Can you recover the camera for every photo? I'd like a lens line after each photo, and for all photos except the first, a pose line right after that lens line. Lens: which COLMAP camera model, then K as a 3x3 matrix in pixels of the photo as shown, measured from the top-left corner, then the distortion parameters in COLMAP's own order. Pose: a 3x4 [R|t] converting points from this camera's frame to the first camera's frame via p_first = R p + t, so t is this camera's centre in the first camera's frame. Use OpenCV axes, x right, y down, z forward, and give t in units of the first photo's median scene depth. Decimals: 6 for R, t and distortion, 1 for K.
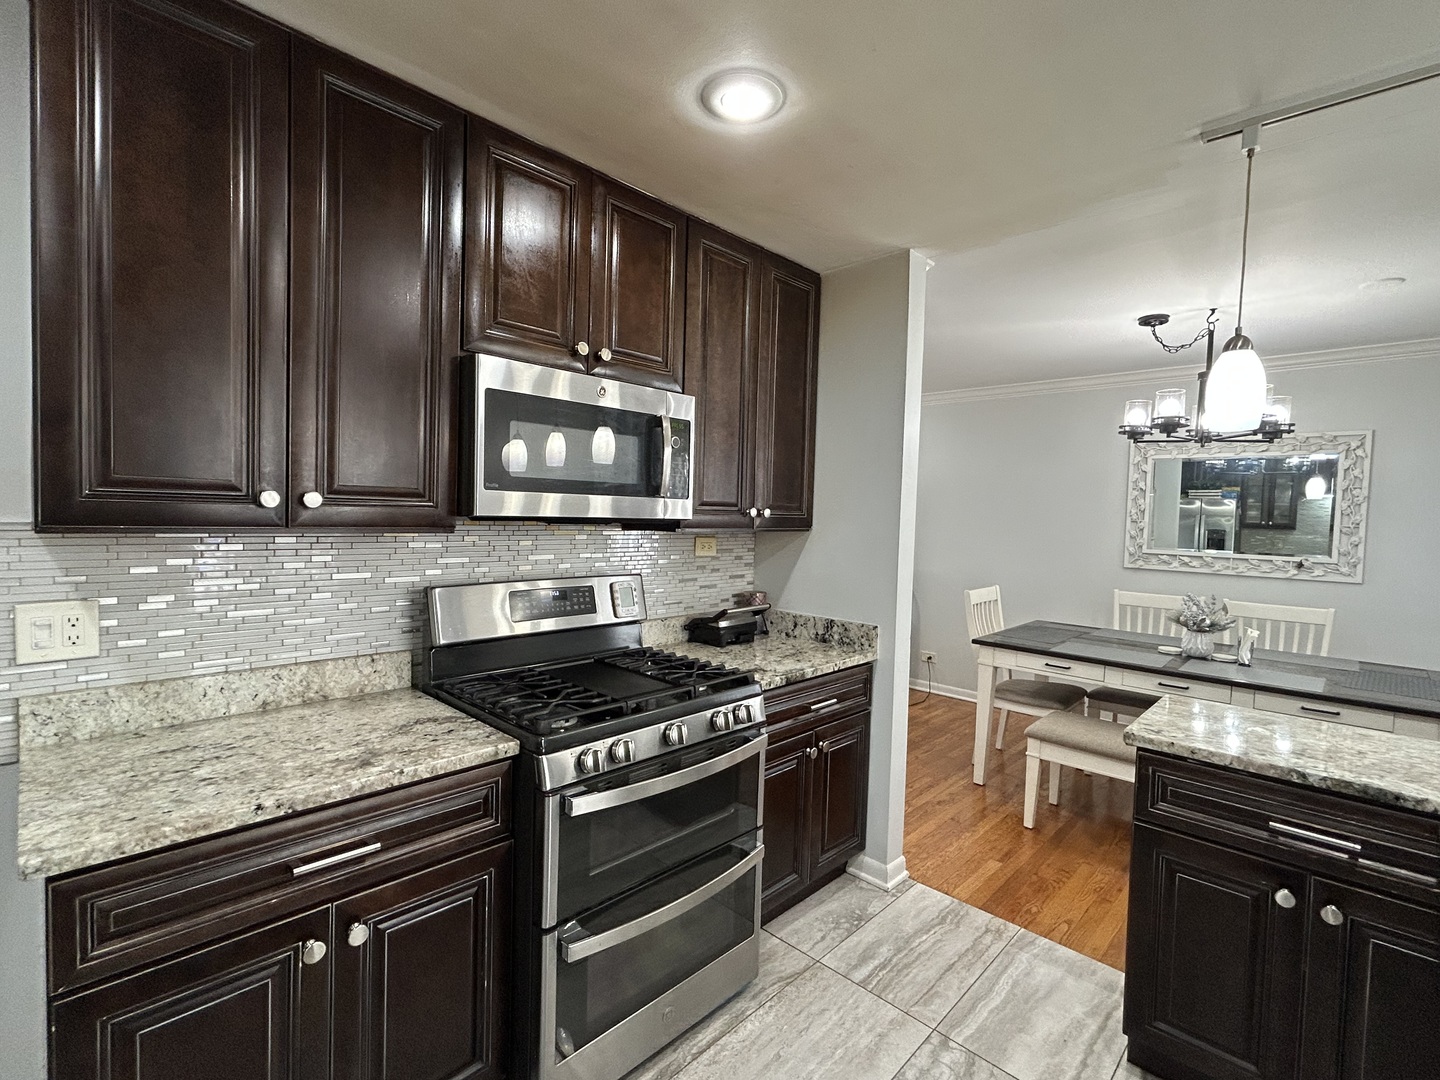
lens RADIAL K [[671.4, 0, 717.3], [0, 671.4, 537.9], [0, 0, 1]] dist [-0.002903, 0.000522]
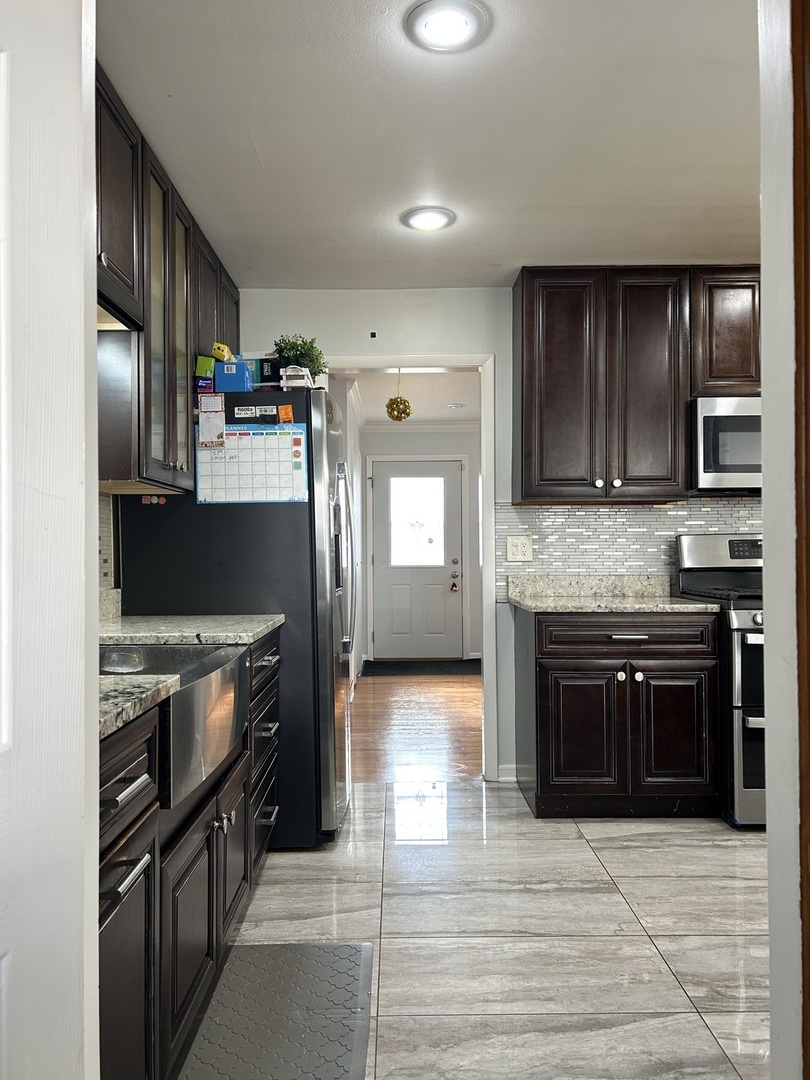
lens RADIAL K [[814.8, 0, 402.7], [0, 814.8, 539.8], [0, 0, 1]] dist [0.052121, -0.003056]
pose [[0.703004, -0.037896, -0.710176, 0.694039], [-0.002911, 0.998418, -0.056159, 0.253196], [0.711180, 0.041547, 0.701781, -1.194334]]
